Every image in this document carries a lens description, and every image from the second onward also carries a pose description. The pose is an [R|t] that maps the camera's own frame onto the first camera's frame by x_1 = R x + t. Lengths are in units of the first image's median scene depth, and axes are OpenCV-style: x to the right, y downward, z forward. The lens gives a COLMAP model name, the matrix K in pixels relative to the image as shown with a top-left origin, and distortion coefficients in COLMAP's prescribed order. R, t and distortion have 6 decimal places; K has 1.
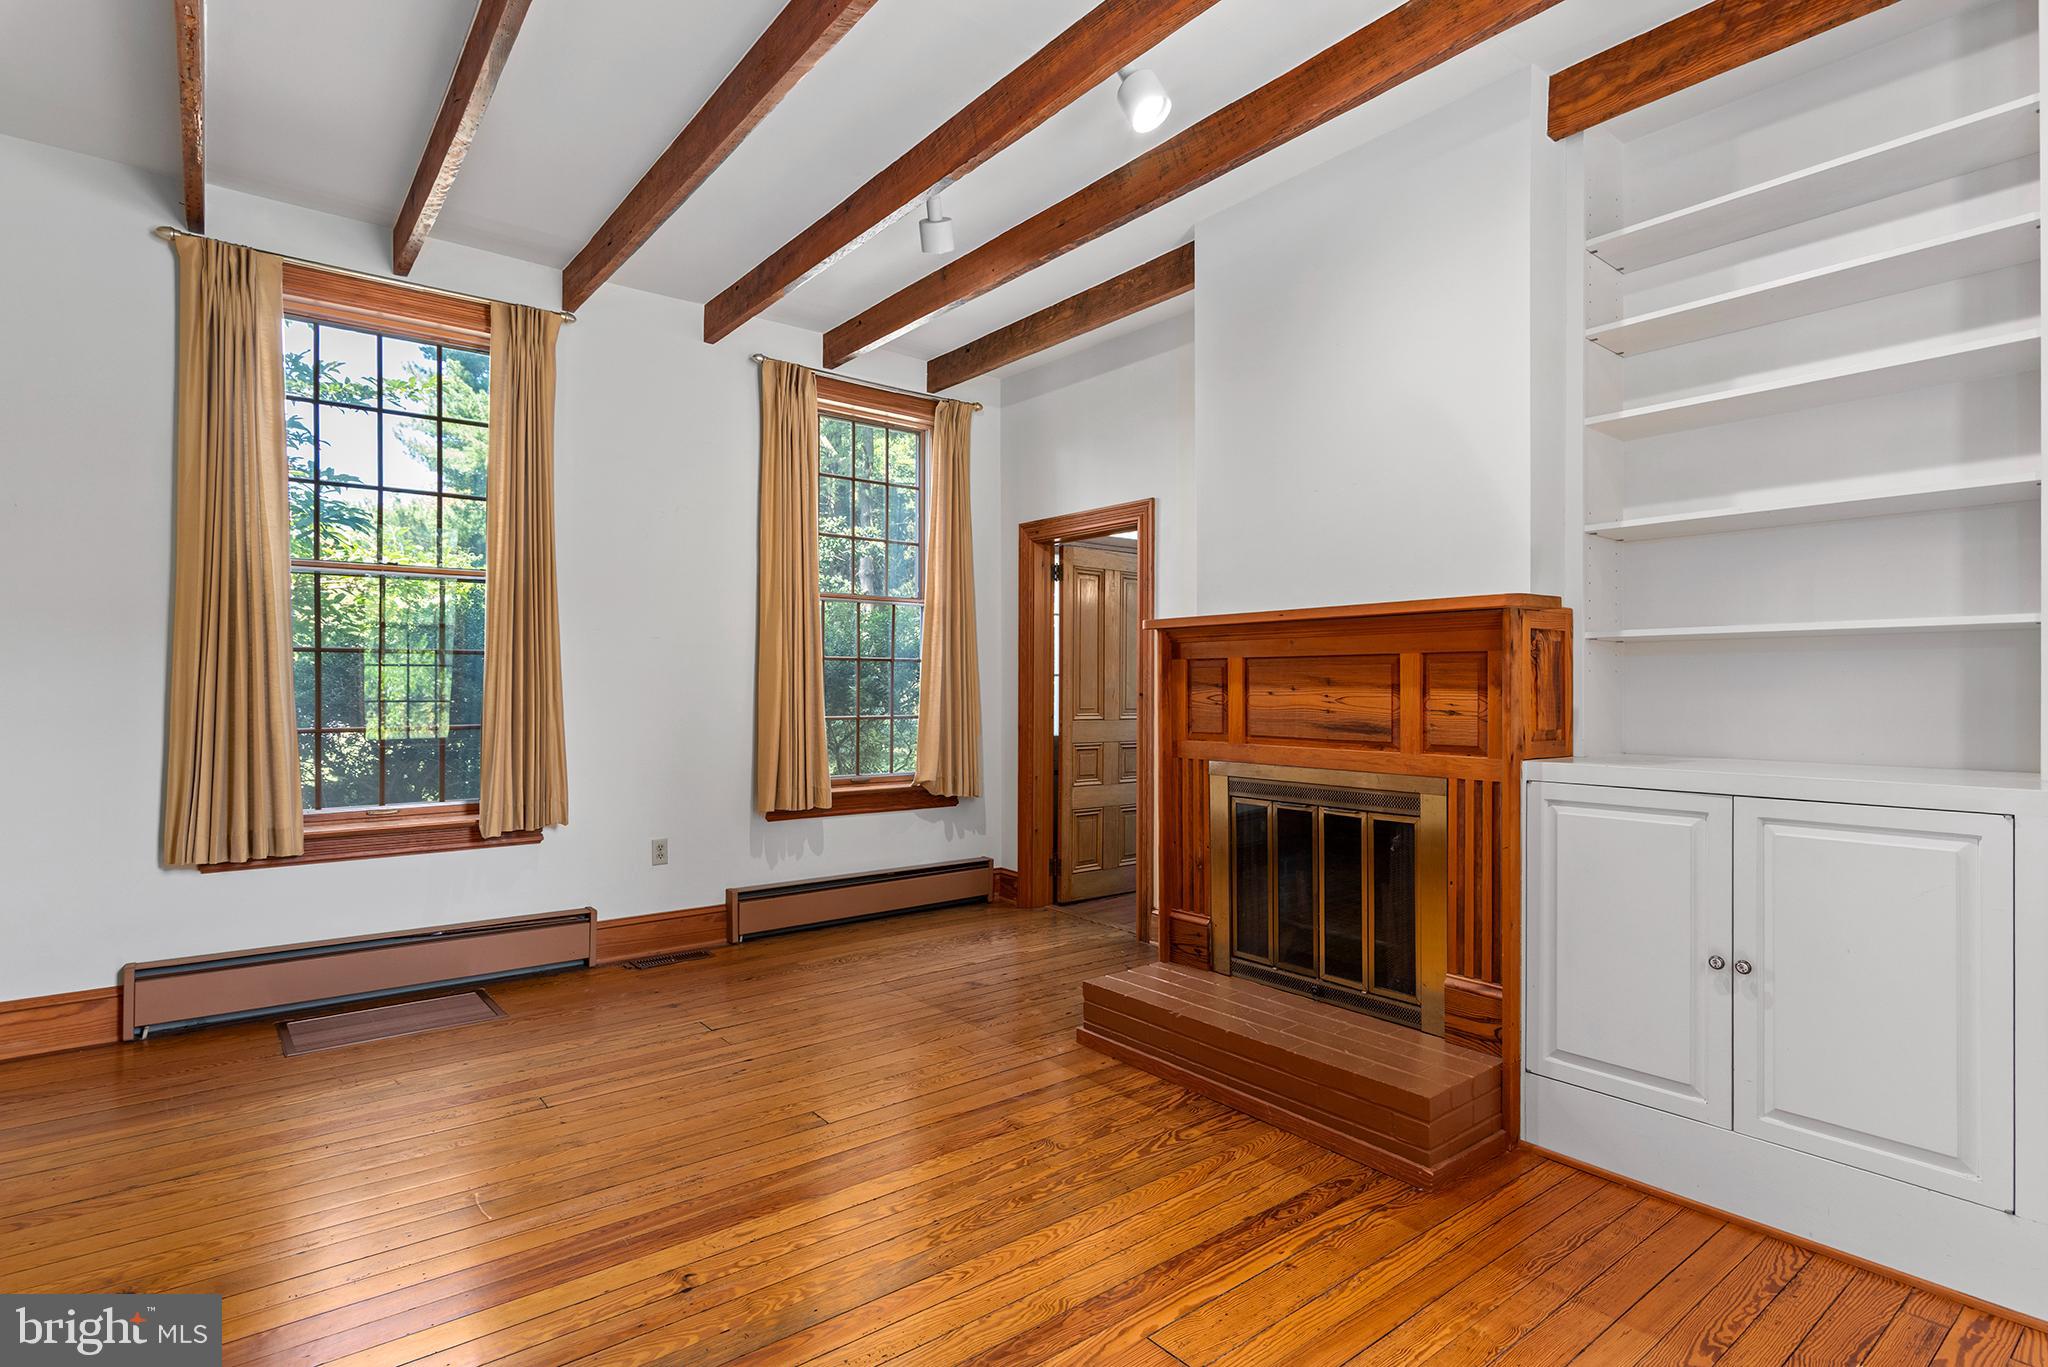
lens RADIAL K [[1011.0, 0, 1042.4], [0, 1011.0, 678.3], [0, 0, 1]] dist [0.011039, -0.001989]
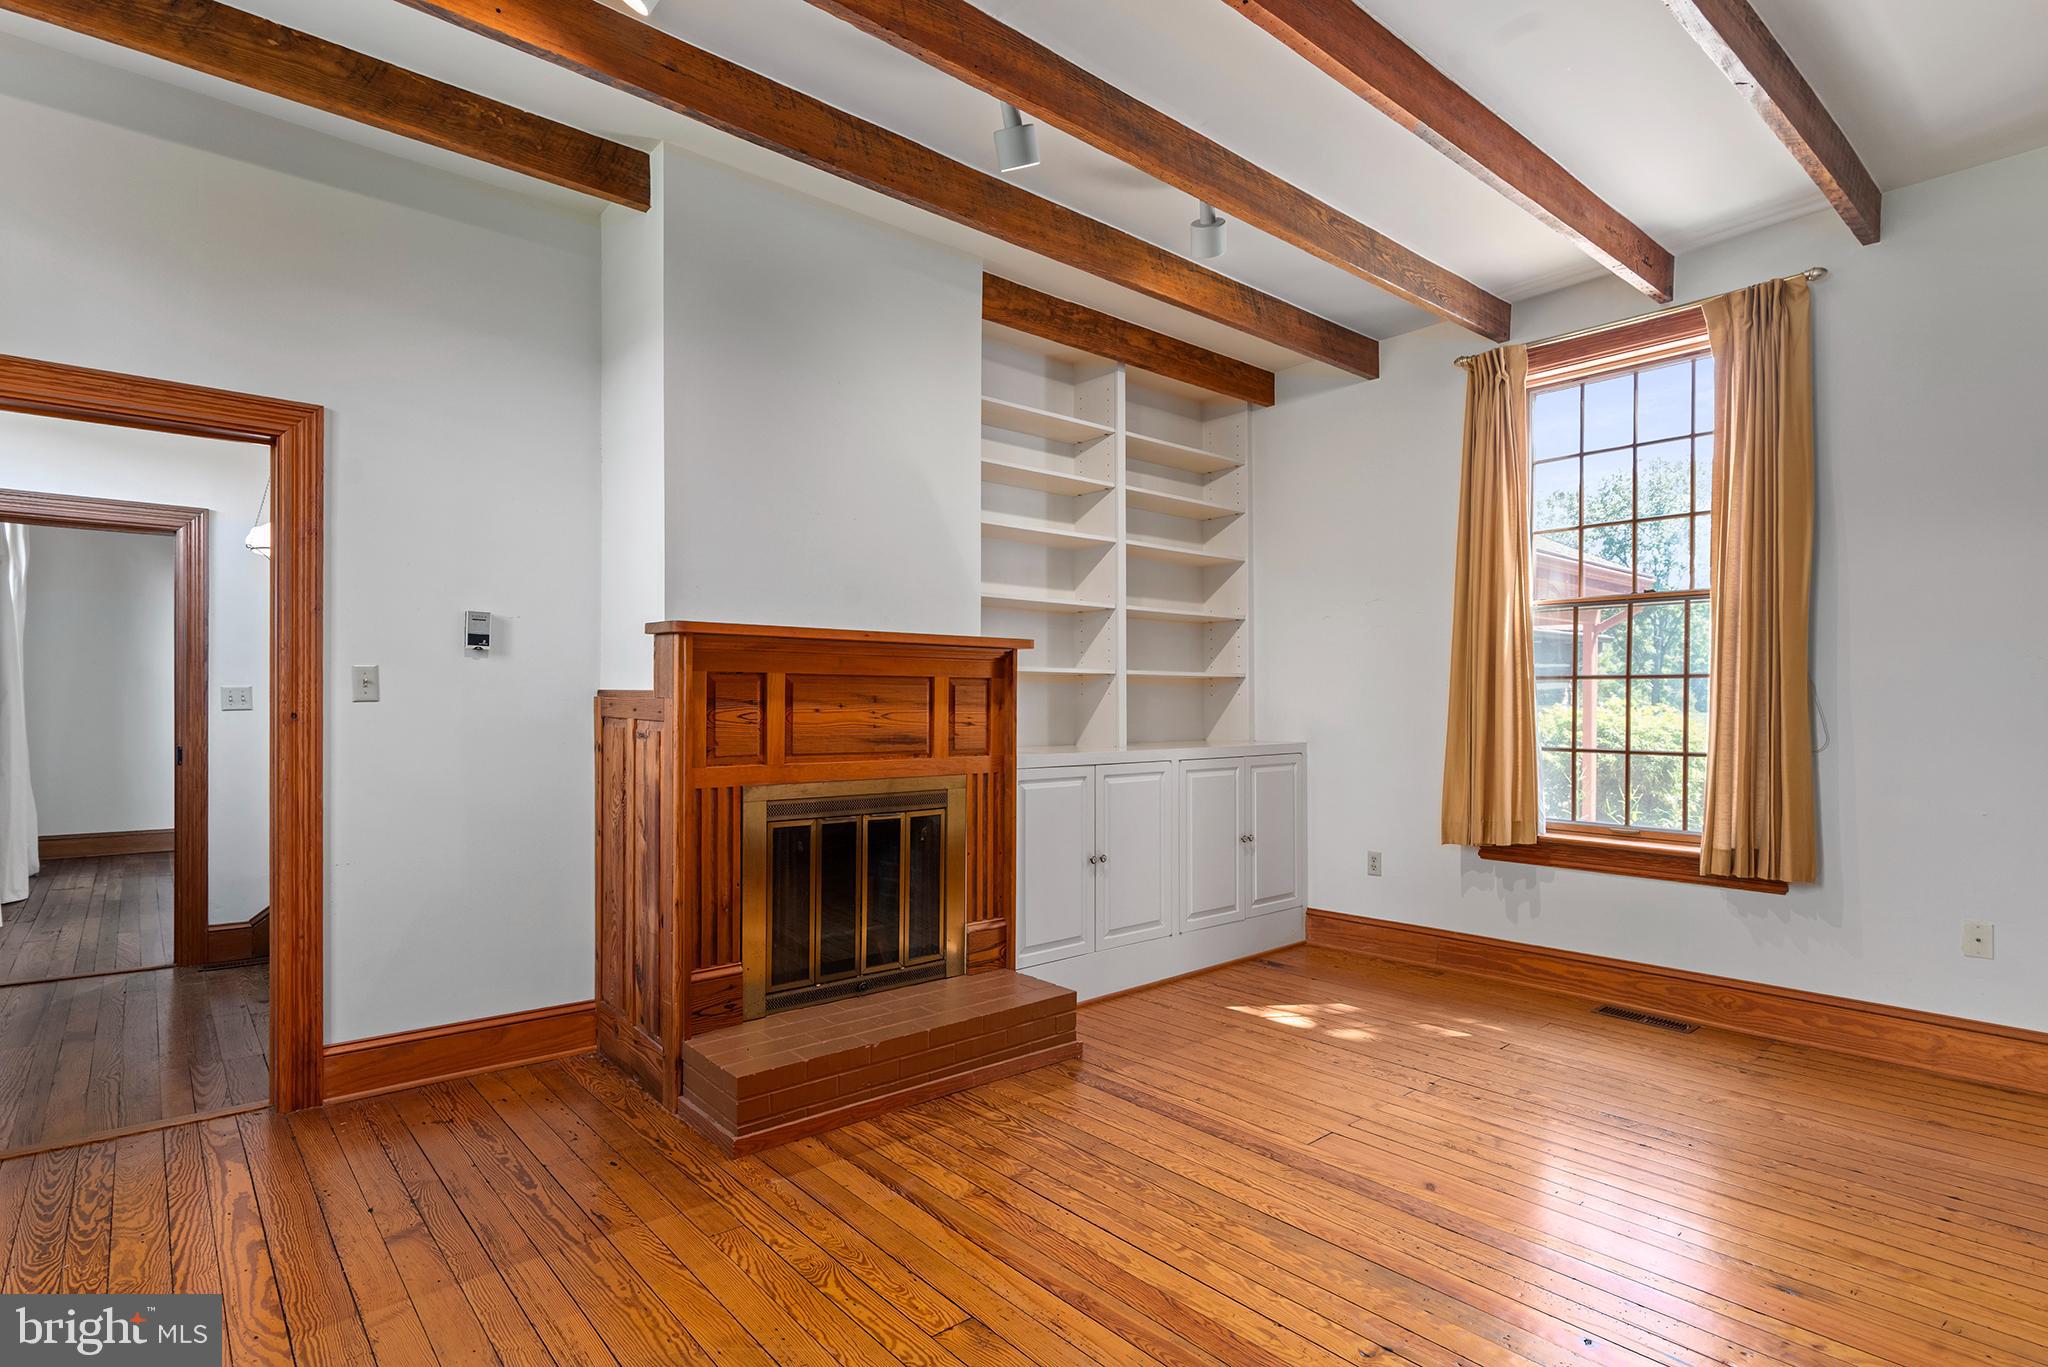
lens RADIAL K [[1011.0, 0, 1017.2], [0, 1011.0, 702.2], [0, 0, 1]] dist [0.011039, -0.001989]
pose [[-0.014341, -0.000774, 0.999897, -0.839601], [-0.011234, 0.999937, 0.000613, 0.004134], [-0.999834, -0.011224, -0.014348, 0.890175]]
